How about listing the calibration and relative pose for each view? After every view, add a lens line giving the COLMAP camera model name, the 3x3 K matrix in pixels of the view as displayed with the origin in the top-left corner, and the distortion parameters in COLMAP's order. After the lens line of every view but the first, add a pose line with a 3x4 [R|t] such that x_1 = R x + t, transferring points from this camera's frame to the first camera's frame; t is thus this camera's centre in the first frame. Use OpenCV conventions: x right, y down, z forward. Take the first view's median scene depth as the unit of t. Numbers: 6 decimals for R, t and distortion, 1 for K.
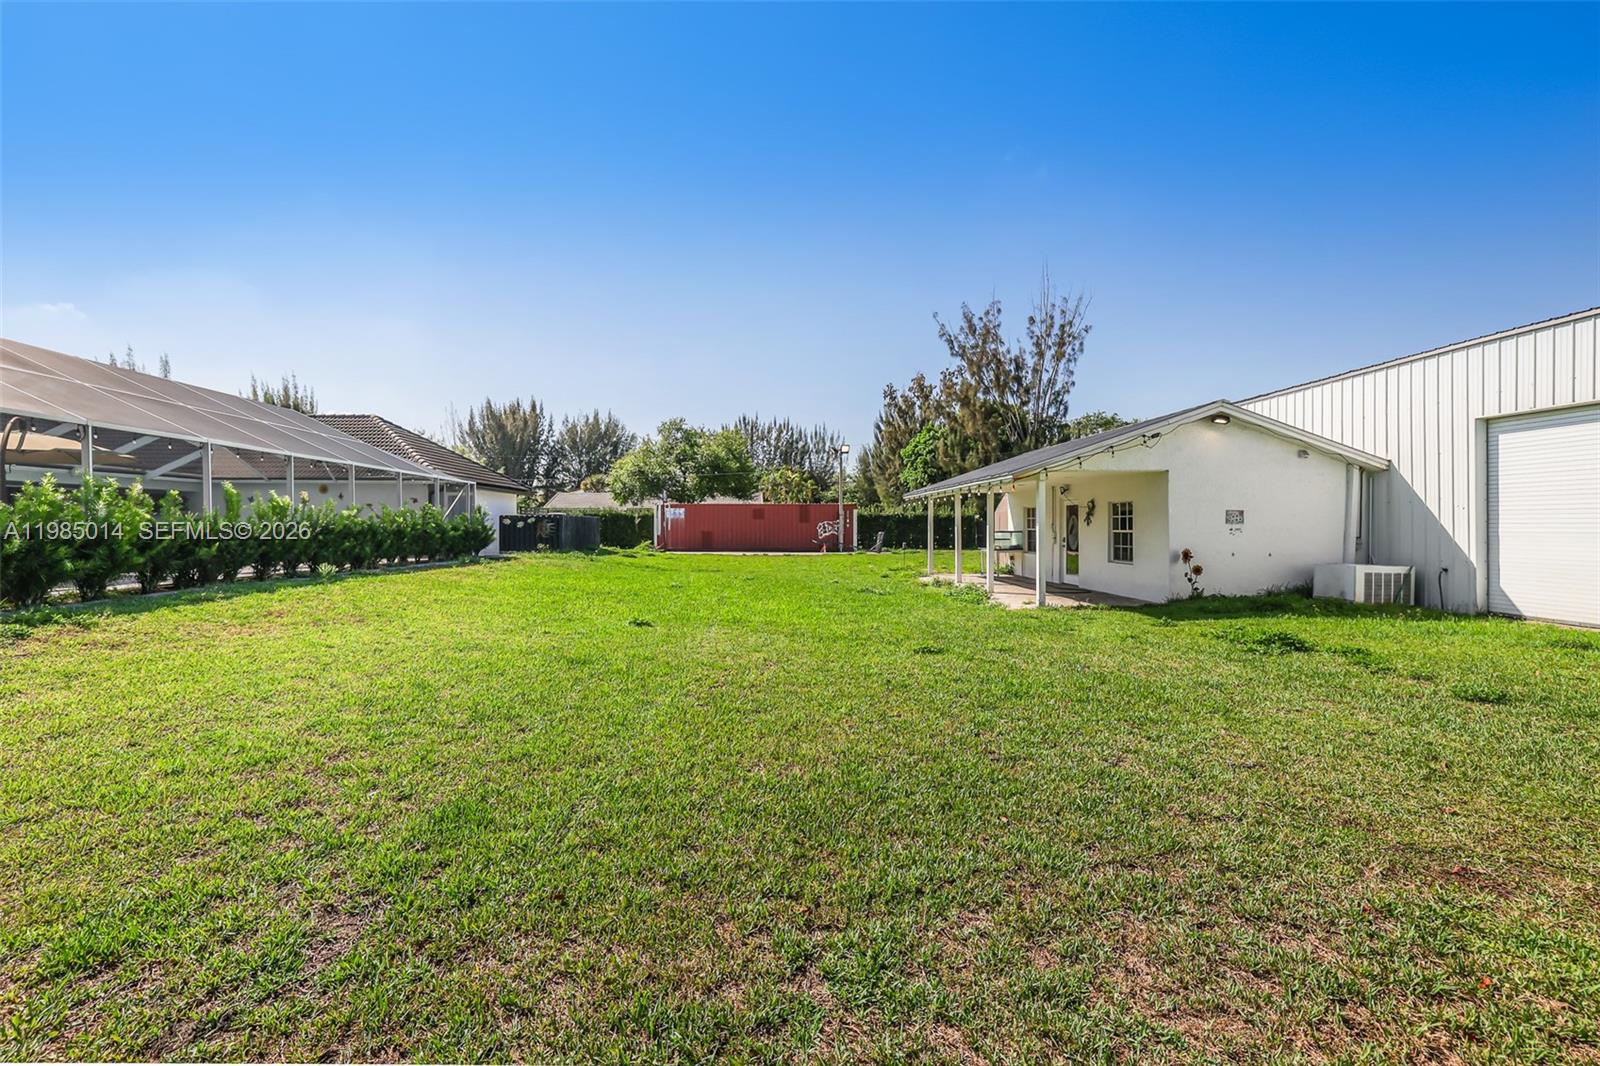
lens RADIAL K [[680.7, 0, 805.0], [0, 680.7, 525.2], [0, 0, 1]] dist [-0.000766, 0.000307]
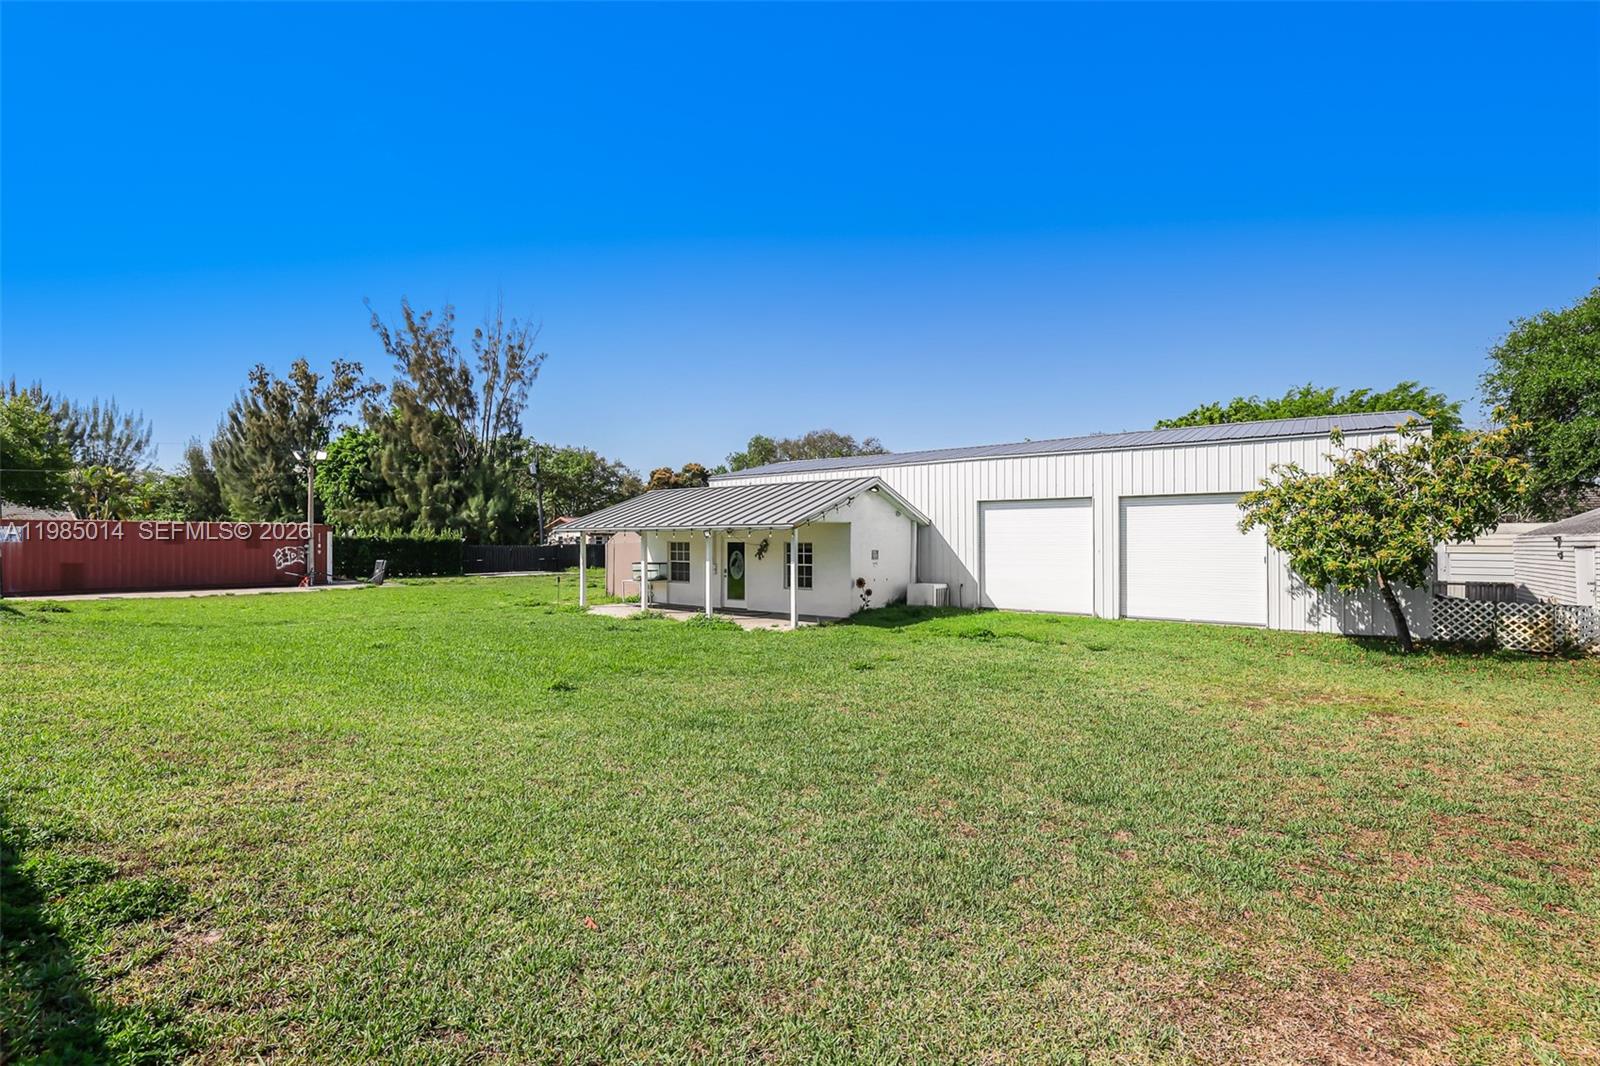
lens RADIAL K [[680.7, 0, 813.6], [0, 680.7, 539.4], [0, 0, 1]] dist [-0.000766, 0.000307]
pose [[0.648644, 0.007586, 0.761054, -0.536014], [-0.002899, 0.999968, -0.007496, -0.031674], [-0.761087, 0.002656, 0.648645, 0.128877]]
